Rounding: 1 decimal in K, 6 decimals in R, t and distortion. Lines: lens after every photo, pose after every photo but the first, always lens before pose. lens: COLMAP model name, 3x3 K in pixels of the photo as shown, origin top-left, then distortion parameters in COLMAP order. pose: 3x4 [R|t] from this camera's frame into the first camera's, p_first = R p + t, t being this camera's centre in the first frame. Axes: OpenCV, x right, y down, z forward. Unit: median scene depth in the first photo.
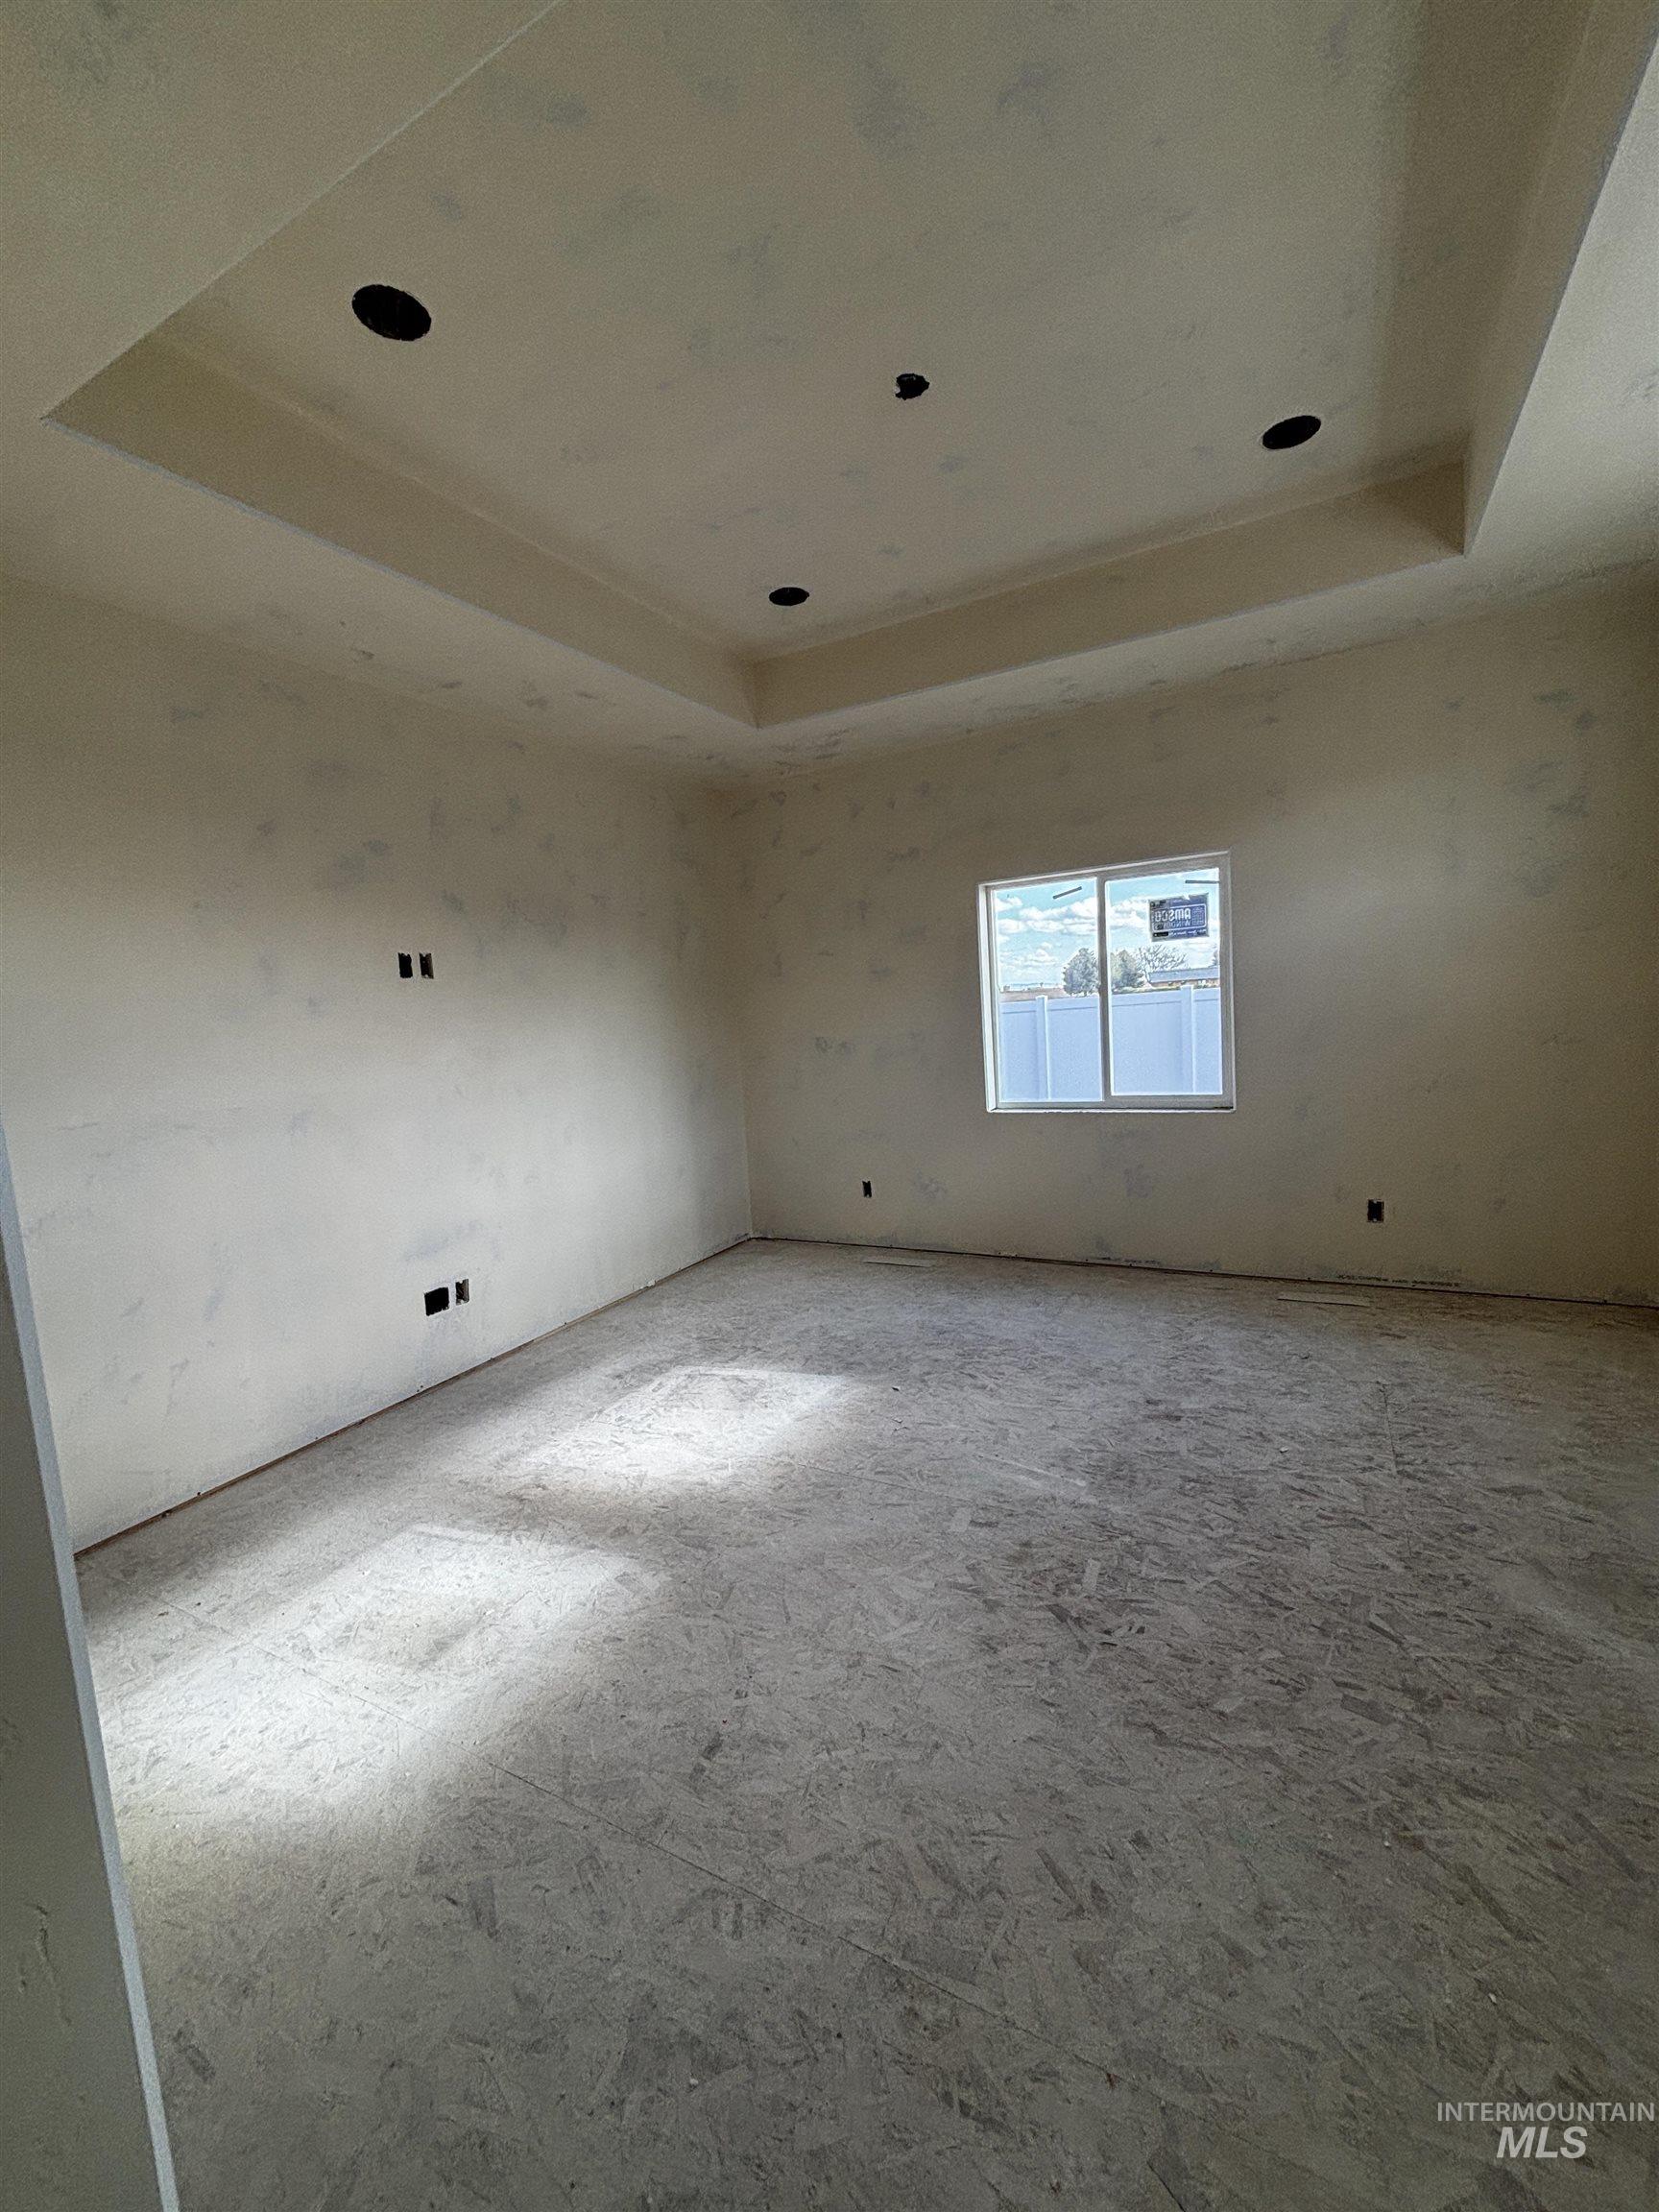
lens RADIAL K [[891.8, 0, 829.2], [0, 891.8, 1103.9], [0, 0, 1]] dist [-0.001214, -0.000740]
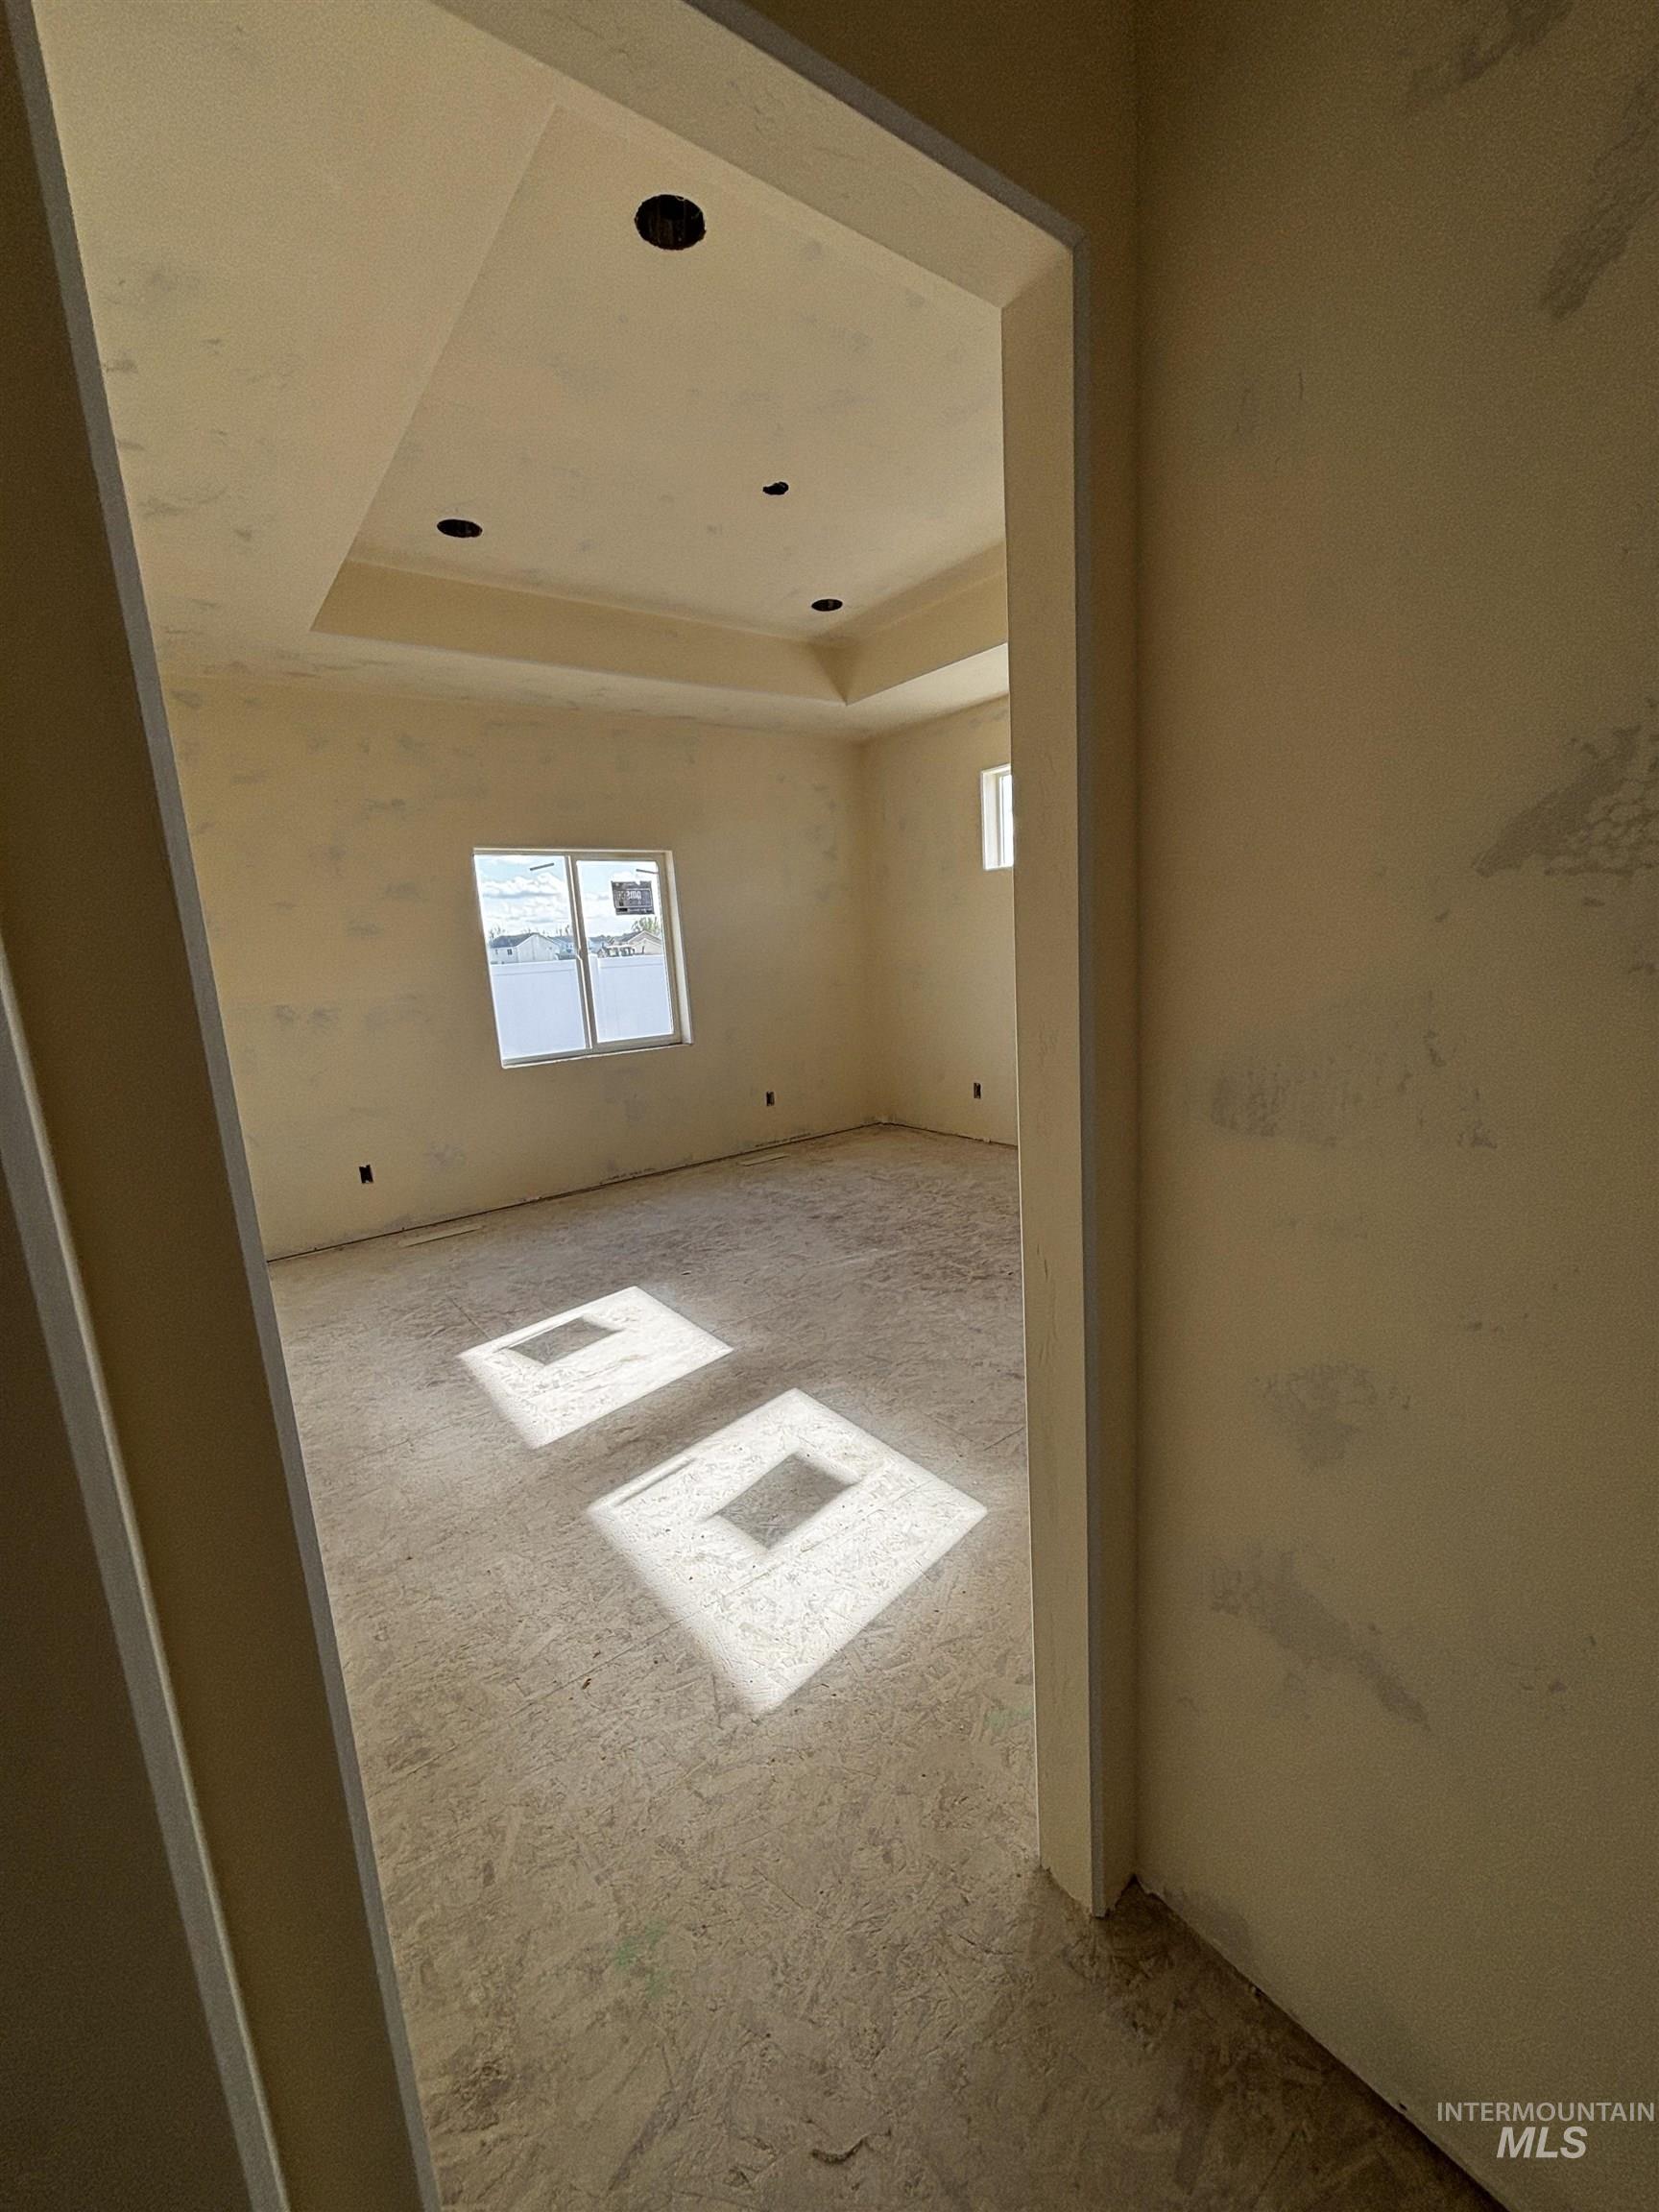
lens RADIAL K [[891.8, 0, 827.7], [0, 891.8, 1112.5], [0, 0, 1]] dist [-0.001214, -0.000740]
pose [[0.405200, -0.131640, 0.904701, -0.744344], [0.135694, 0.987278, 0.082881, 0.029253], [-0.904102, 0.089179, 0.417908, 0.259616]]
